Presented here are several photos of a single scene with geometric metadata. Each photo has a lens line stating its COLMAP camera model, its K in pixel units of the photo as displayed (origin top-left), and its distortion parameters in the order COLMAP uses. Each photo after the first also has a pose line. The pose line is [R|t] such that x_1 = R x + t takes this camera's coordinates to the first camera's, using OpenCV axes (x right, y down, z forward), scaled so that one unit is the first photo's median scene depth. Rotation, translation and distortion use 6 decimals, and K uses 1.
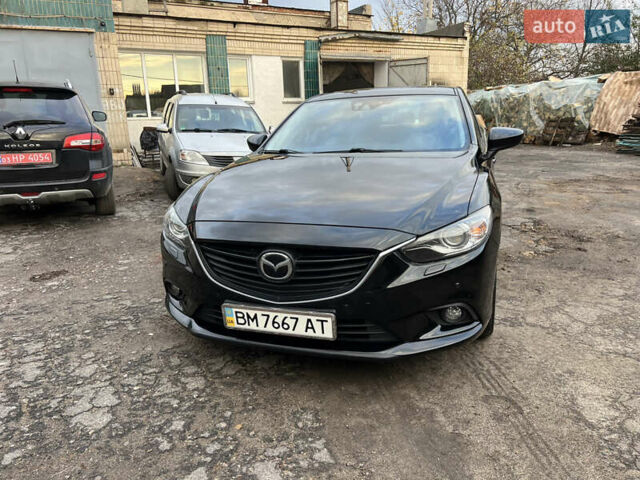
lens RADIAL K [[491.6, 0, 320.0], [0, 491.6, 240.0], [0, 0, 1]] dist [0.016700, -0.002433]
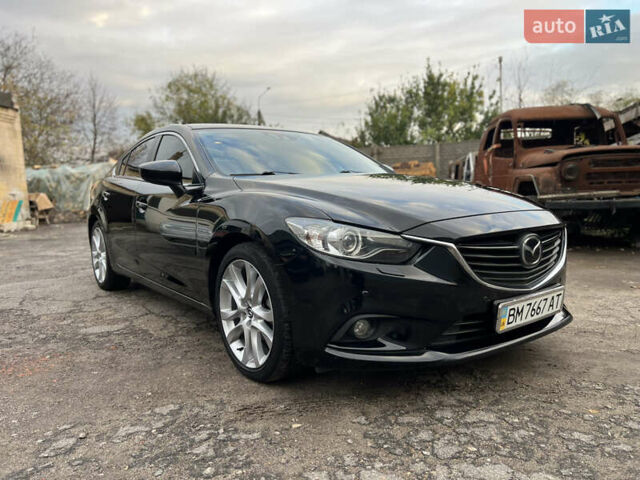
lens RADIAL K [[491.6, 0, 320.0], [0, 491.6, 240.0], [0, 0, 1]] dist [0.016700, -0.002433]
pose [[0.549714, -0.062262, 0.833029, -1.130236], [0.214036, 0.974427, -0.068411, 0.006828], [-0.807467, 0.215905, 0.548983, 0.759169]]
